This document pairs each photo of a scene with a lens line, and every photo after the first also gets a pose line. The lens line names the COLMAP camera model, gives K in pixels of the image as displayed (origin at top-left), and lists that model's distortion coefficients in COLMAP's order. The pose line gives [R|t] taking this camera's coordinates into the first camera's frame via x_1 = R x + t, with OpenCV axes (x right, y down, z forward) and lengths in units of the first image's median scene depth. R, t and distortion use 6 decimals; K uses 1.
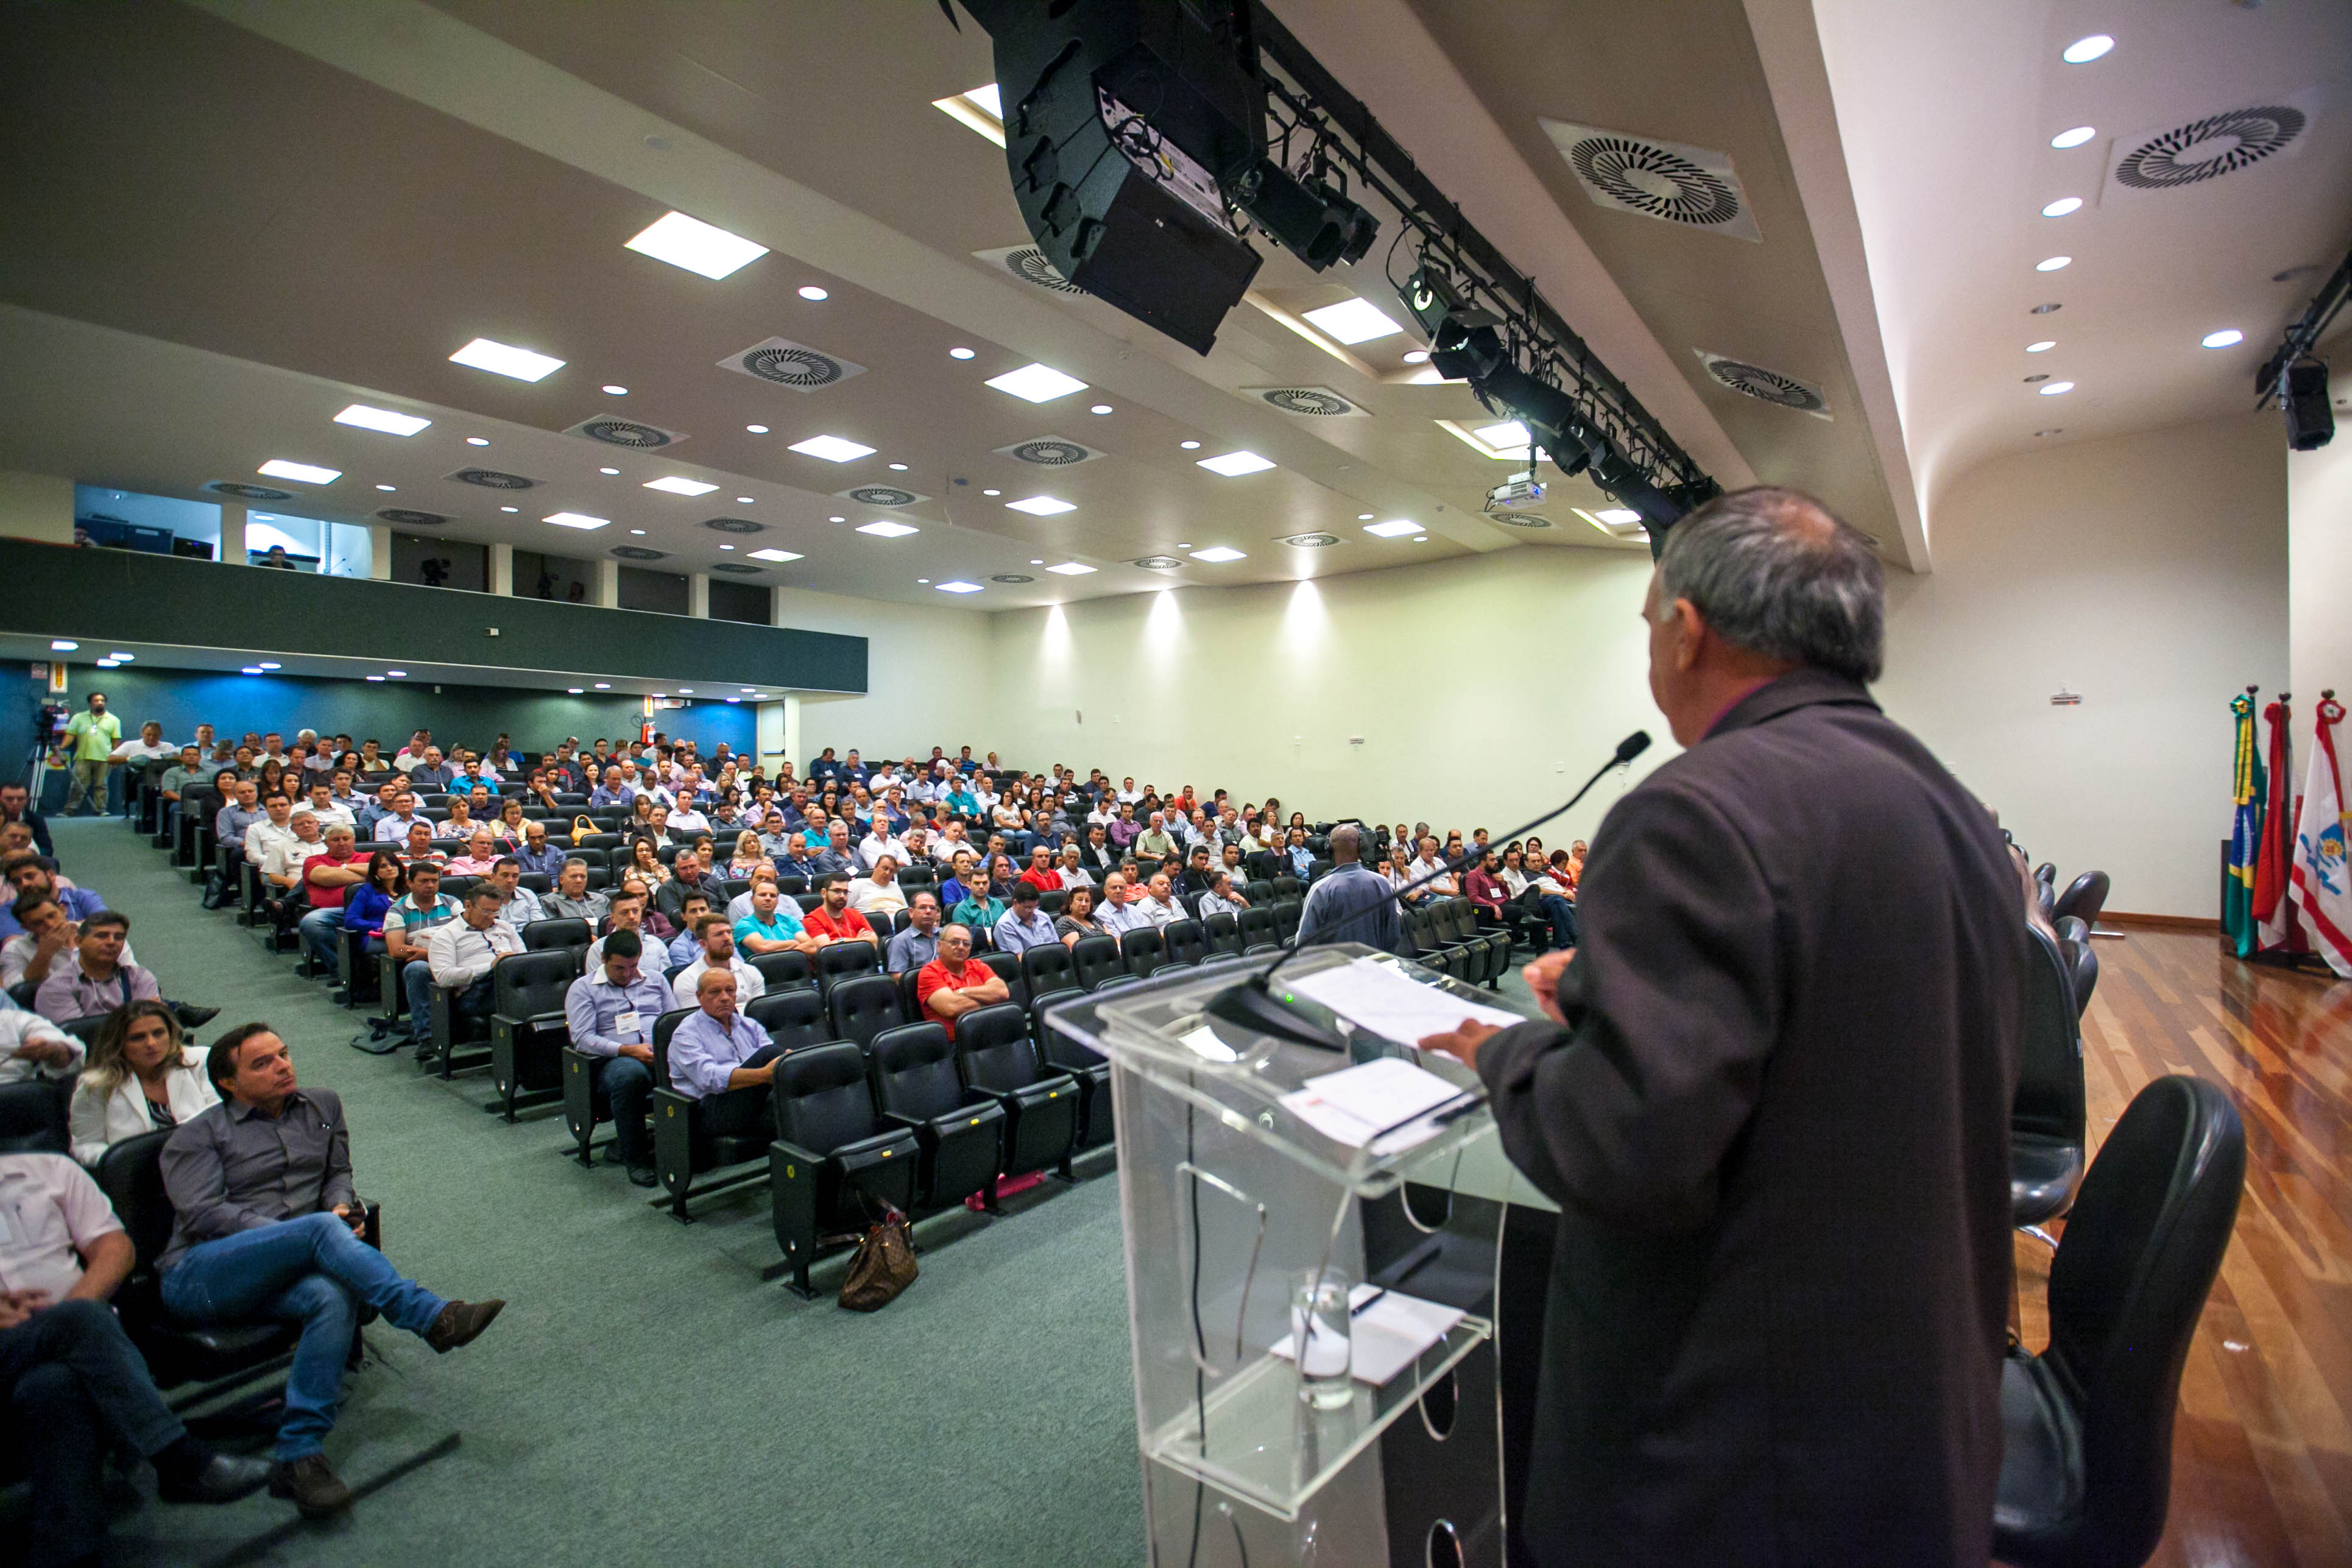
lens RADIAL K [[1097.4, 0, 1206.3], [0, 1097.4, 783.9], [0, 0, 1]] dist [-0.076018, 0.037223]
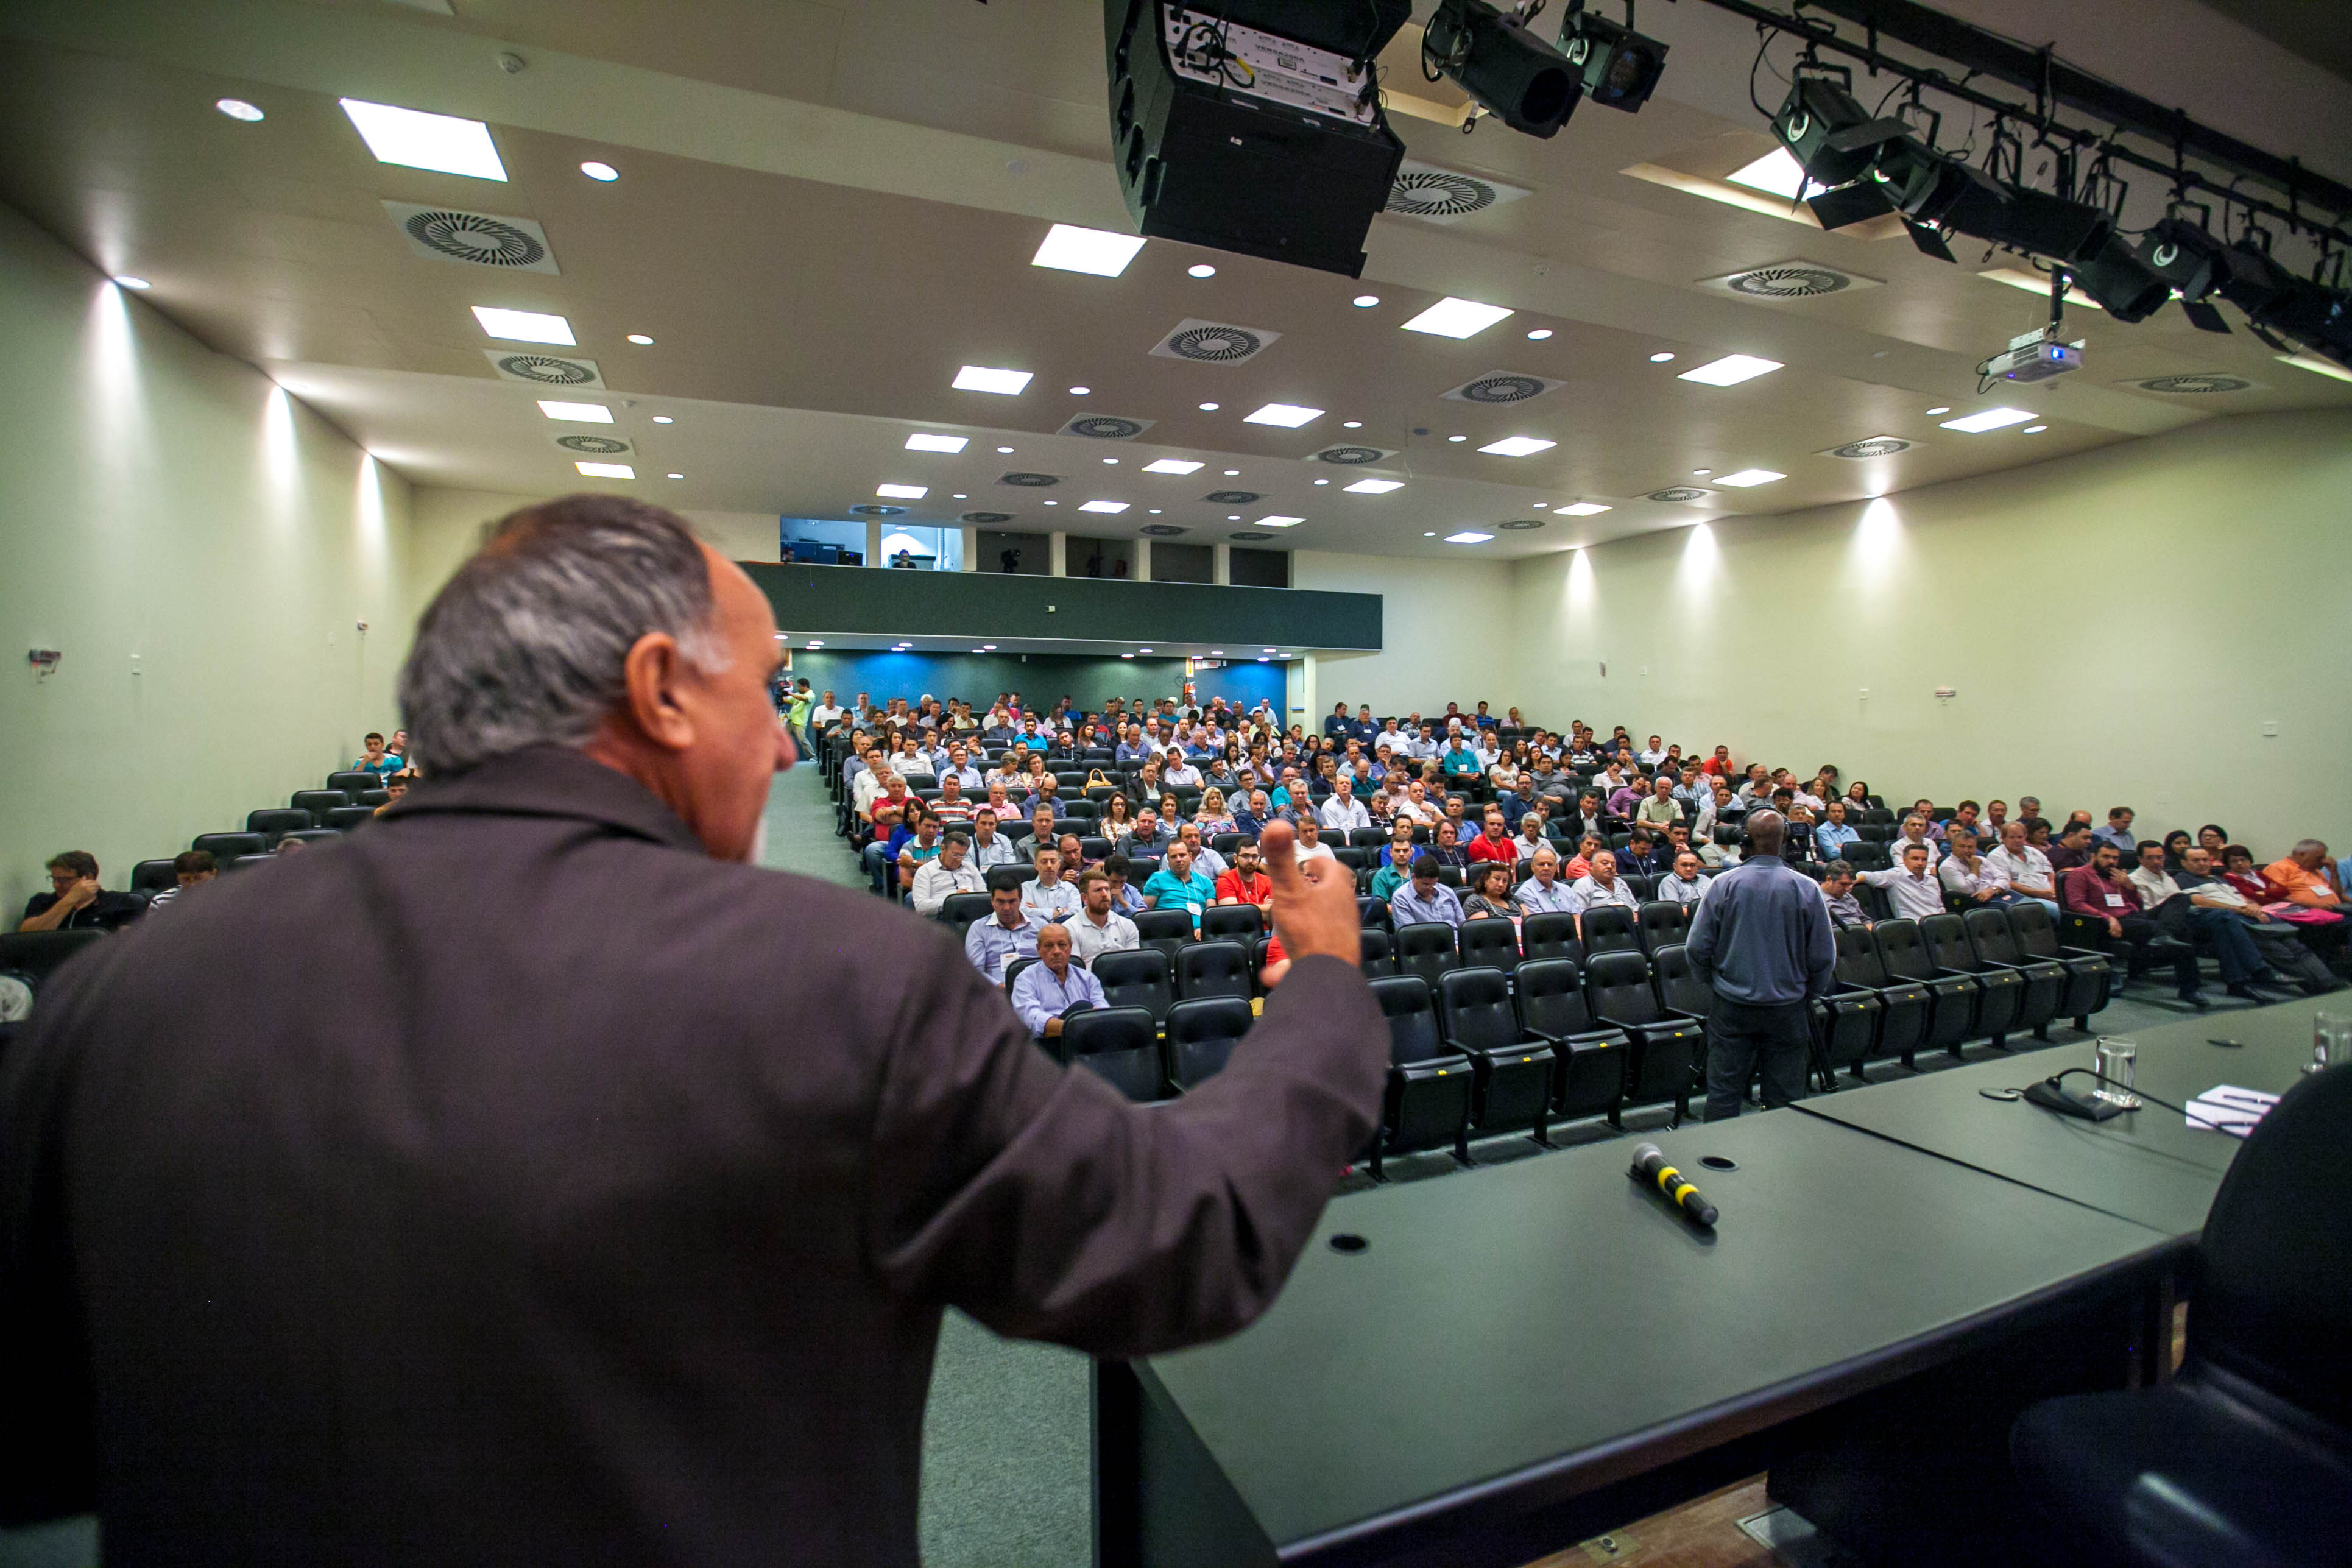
lens RADIAL K [[1097.4, 0, 1206.3], [0, 1097.4, 783.9], [0, 0, 1]] dist [-0.076018, 0.037223]
pose [[0.852822, 0.031333, -0.521260, 0.110894], [-0.006073, 0.998726, 0.050098, -0.012262], [0.522166, -0.039559, 0.851926, 0.062786]]
